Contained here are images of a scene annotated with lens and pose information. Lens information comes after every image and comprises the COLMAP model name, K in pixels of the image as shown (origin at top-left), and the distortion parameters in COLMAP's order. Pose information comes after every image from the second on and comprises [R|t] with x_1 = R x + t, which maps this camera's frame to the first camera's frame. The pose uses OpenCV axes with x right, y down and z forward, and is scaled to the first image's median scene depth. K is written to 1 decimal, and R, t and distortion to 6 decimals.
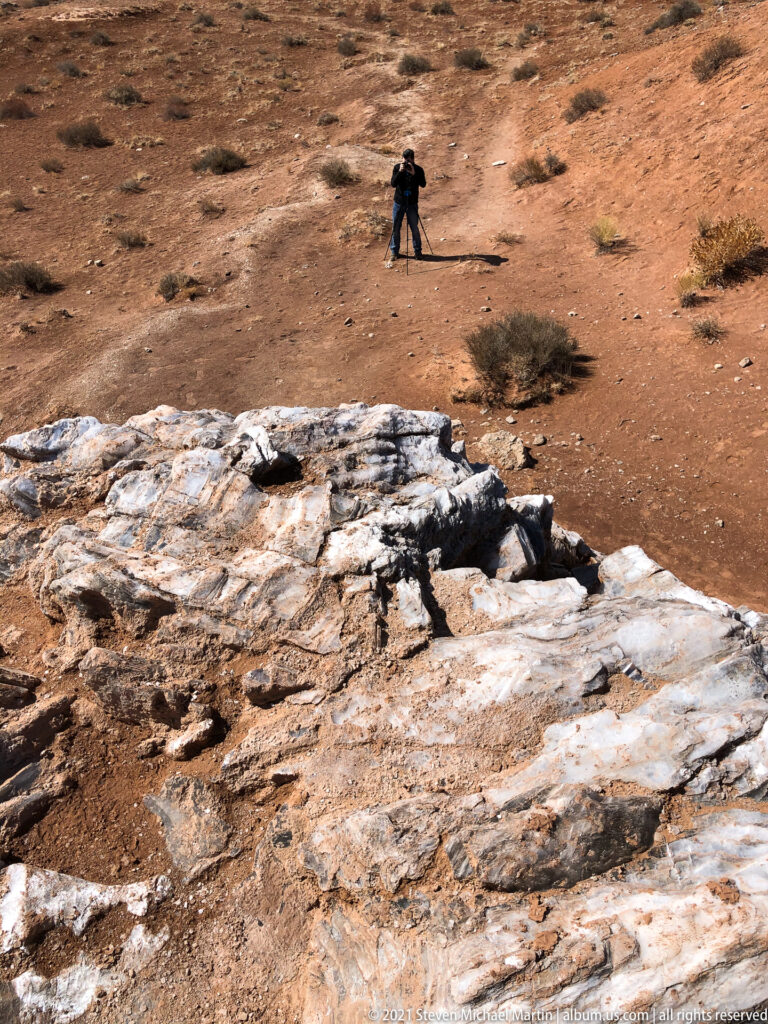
lens RADIAL K [[851.4, 0, 384.0], [0, 851.4, 512.0], [0, 0, 1]] dist [0.004742, -0.005566]
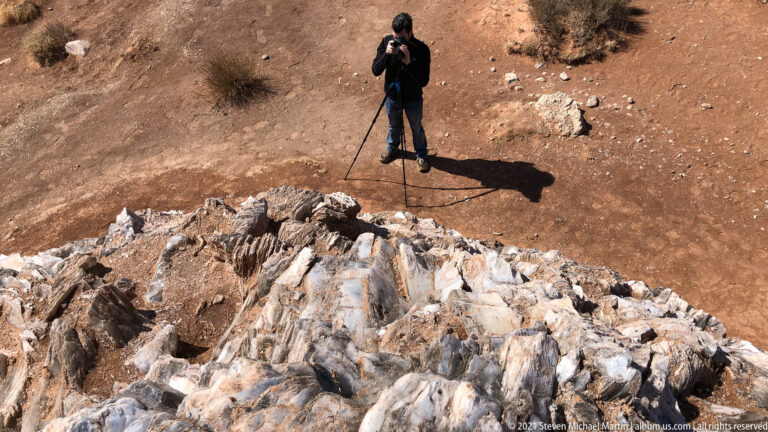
lens RADIAL K [[636.0, 0, 389.0], [0, 636.0, 245.4], [0, 0, 1]] dist [-0.002578, 0.012082]
pose [[0.998975, 0.042077, -0.016675, -0.161370], [-0.036238, 0.964302, 0.262315, -0.369546], [0.027117, -0.261442, 0.964838, 0.631435]]
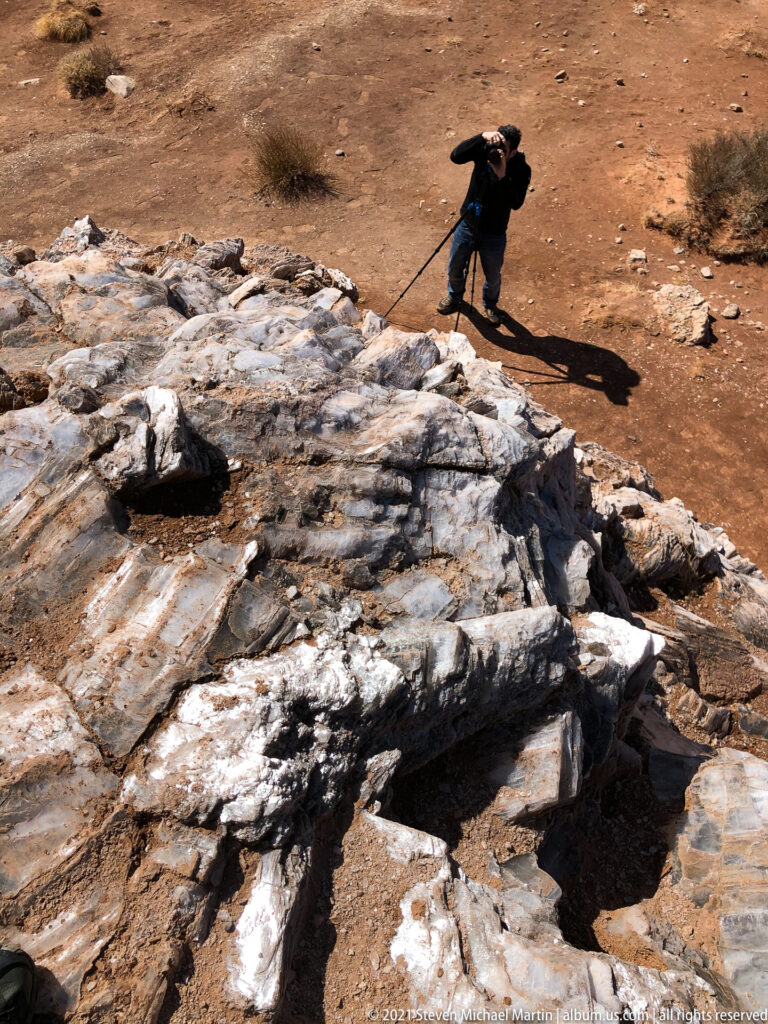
lens RADIAL K [[851.4, 0, 384.0], [0, 851.4, 512.0], [0, 0, 1]] dist [0.004742, -0.005566]
pose [[0.940328, 0.326660, -0.095267, 0.051521], [-0.284634, 0.908543, 0.305831, -0.219212], [0.186457, -0.260465, 0.947308, 0.470793]]
